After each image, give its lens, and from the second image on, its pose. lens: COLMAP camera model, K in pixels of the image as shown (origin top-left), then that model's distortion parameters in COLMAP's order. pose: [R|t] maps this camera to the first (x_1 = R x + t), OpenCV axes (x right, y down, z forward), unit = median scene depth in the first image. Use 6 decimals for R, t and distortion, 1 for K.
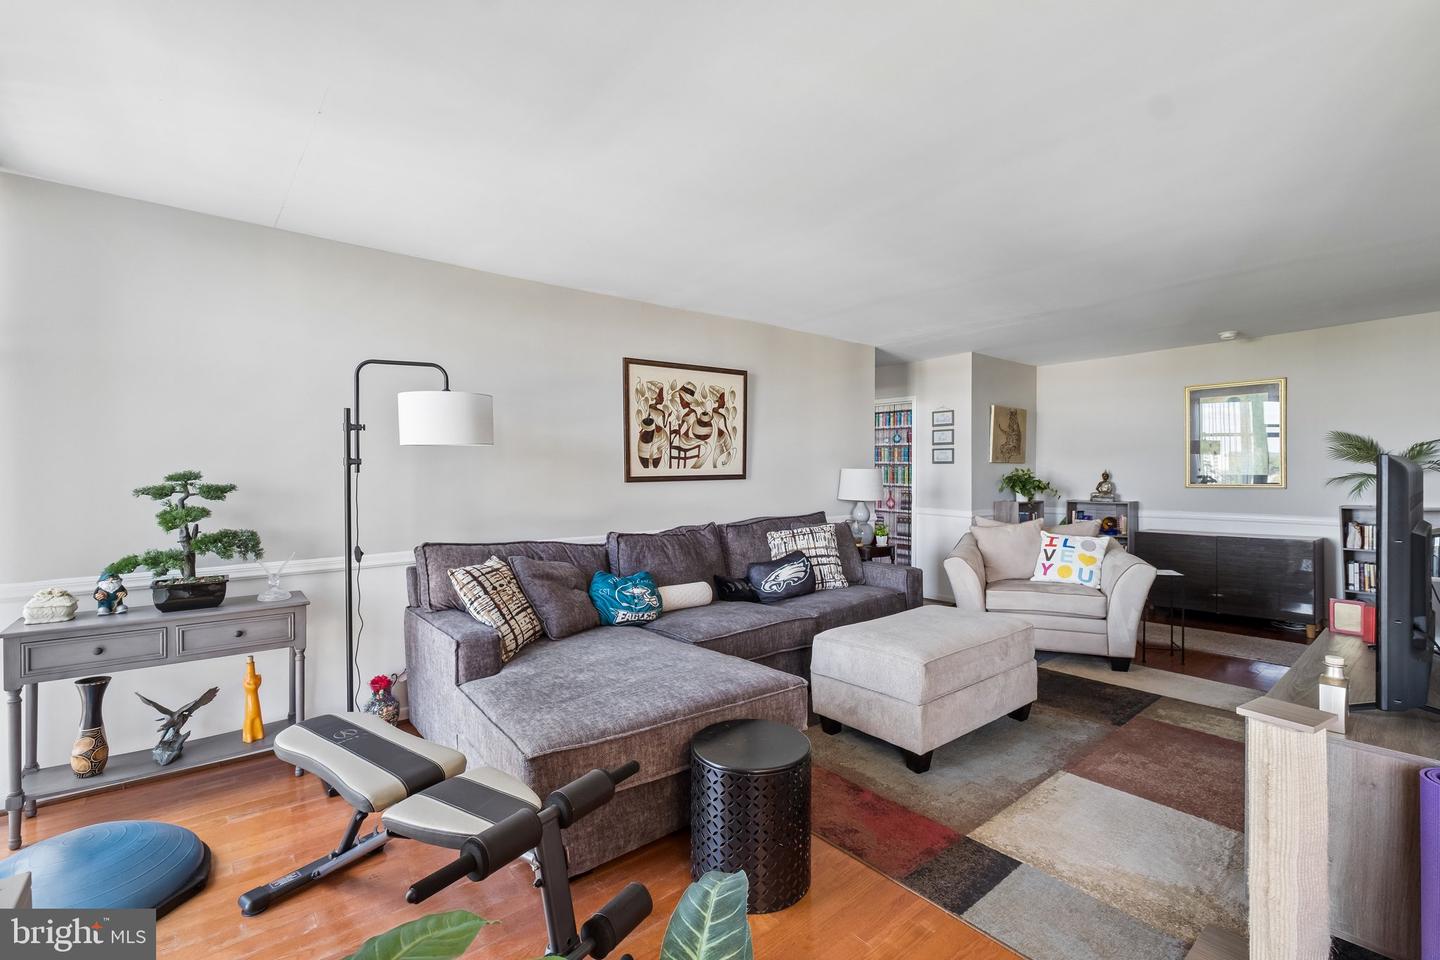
lens RADIAL K [[638.1, 0, 719.7], [0, 638.1, 469.7], [0, 0, 1]] dist [-0.004189, -0.001053]
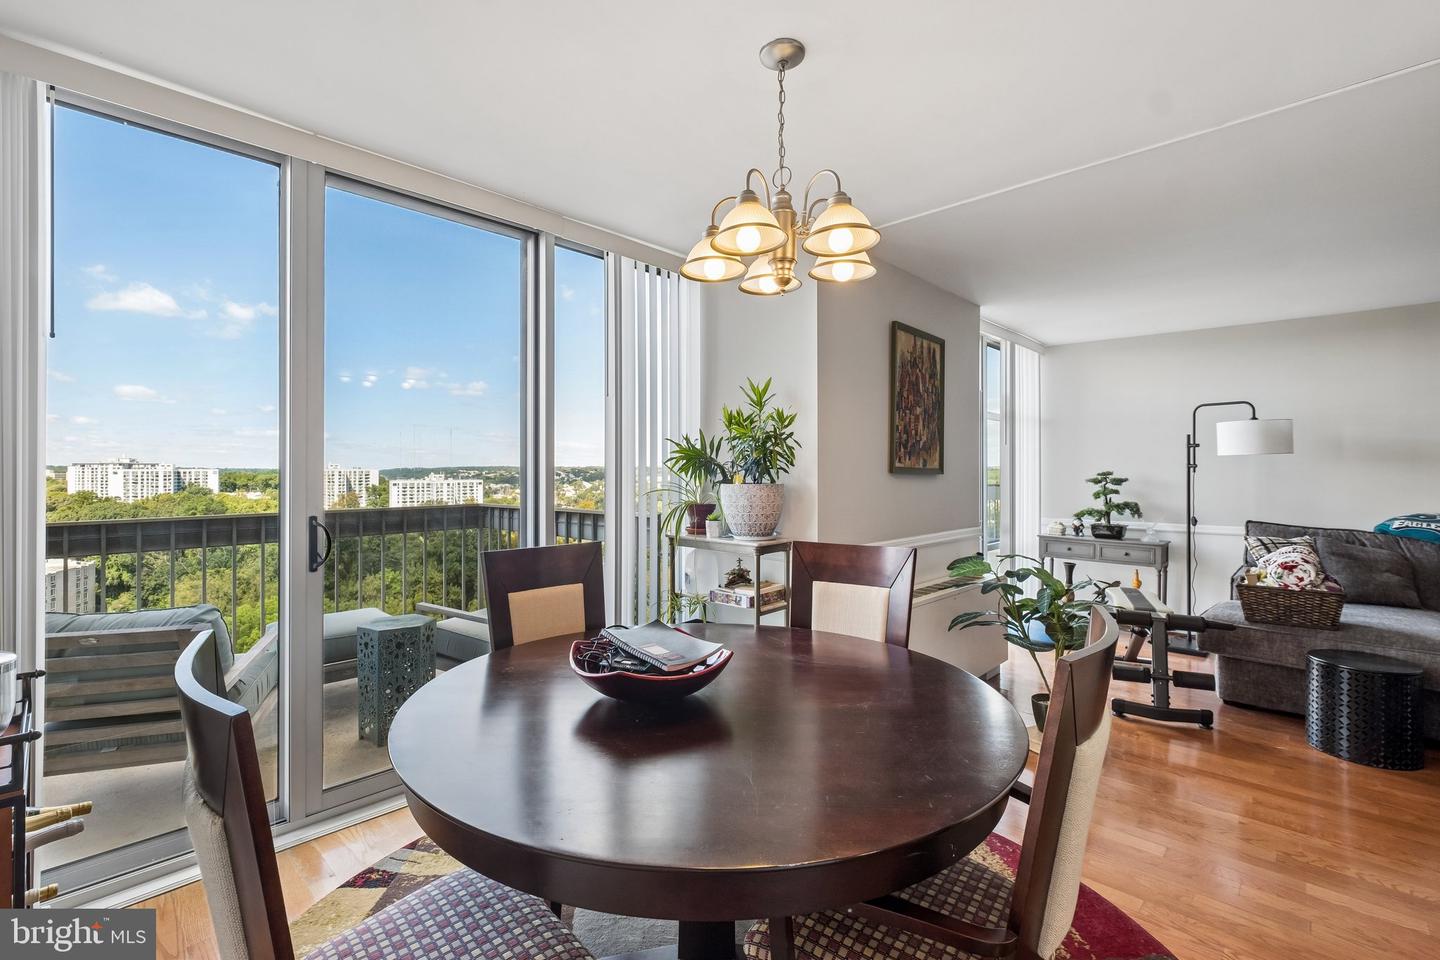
lens RADIAL K [[638.1, 0, 721.8], [0, 638.1, 474.1], [0, 0, 1]] dist [-0.004189, -0.001053]
pose [[0.126723, 0.006613, -0.991916, 1.017893], [-0.005882, 0.999965, 0.005916, 0.006450], [0.991921, 0.005084, 0.126758, -0.481110]]
